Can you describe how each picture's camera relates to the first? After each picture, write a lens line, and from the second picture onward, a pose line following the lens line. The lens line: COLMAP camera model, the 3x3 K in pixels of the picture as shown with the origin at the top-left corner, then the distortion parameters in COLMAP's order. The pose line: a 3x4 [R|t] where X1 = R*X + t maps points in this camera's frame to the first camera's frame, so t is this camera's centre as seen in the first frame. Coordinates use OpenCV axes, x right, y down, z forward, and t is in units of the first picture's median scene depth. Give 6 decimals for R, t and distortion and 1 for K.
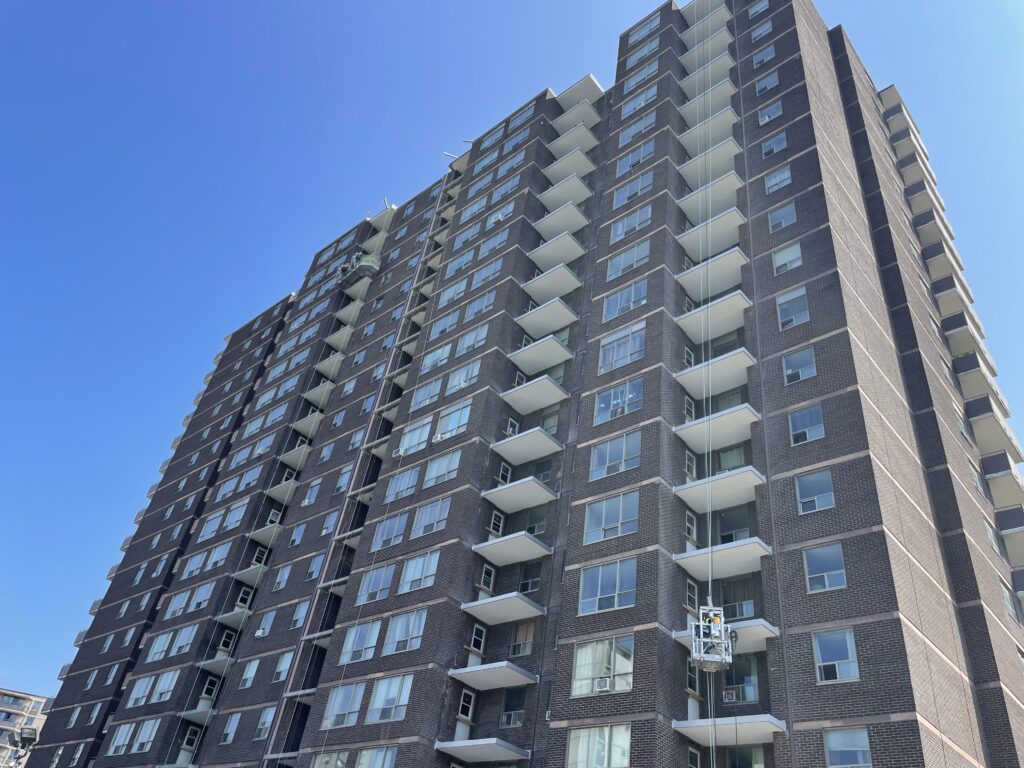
lens RADIAL K [[772.7, 0, 511.7], [0, 772.7, 383.8], [0, 0, 1]] dist [0.029076, -0.009726]
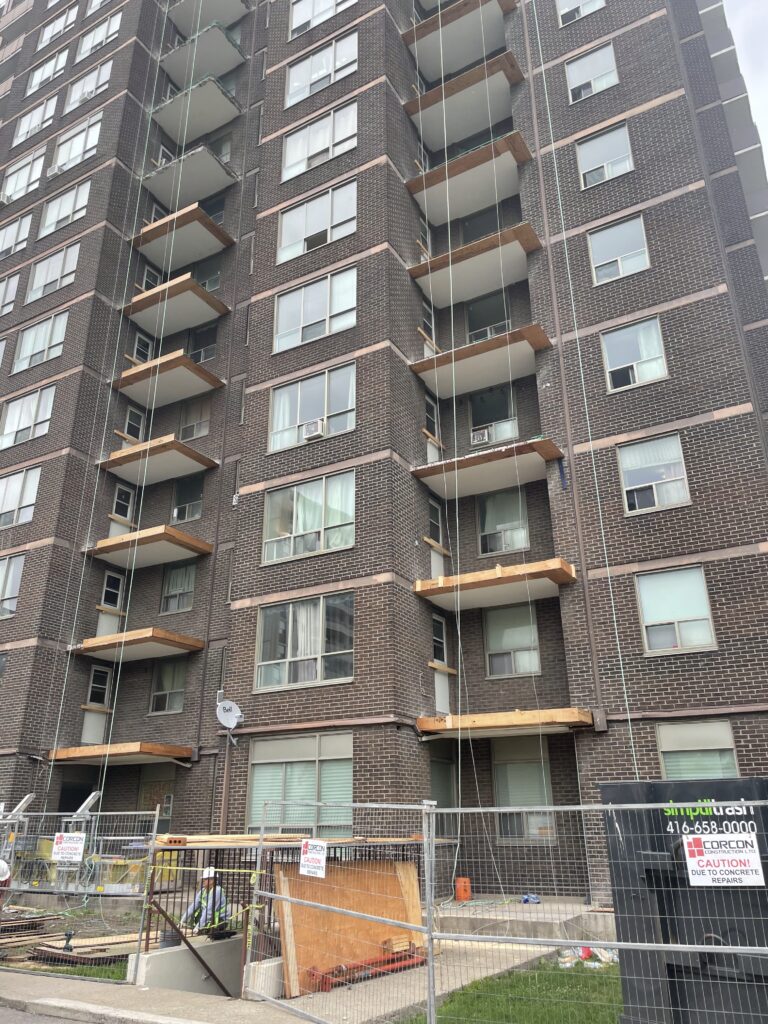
lens RADIAL K [[772.7, 0, 383.3], [0, 772.7, 510.3], [0, 0, 1]] dist [0.029076, -0.009726]
pose [[0.968739, -0.057540, 0.241318, 0.004020], [-0.013953, 0.958554, 0.284569, 0.207830], [-0.247690, -0.279040, 0.927786, 0.248949]]
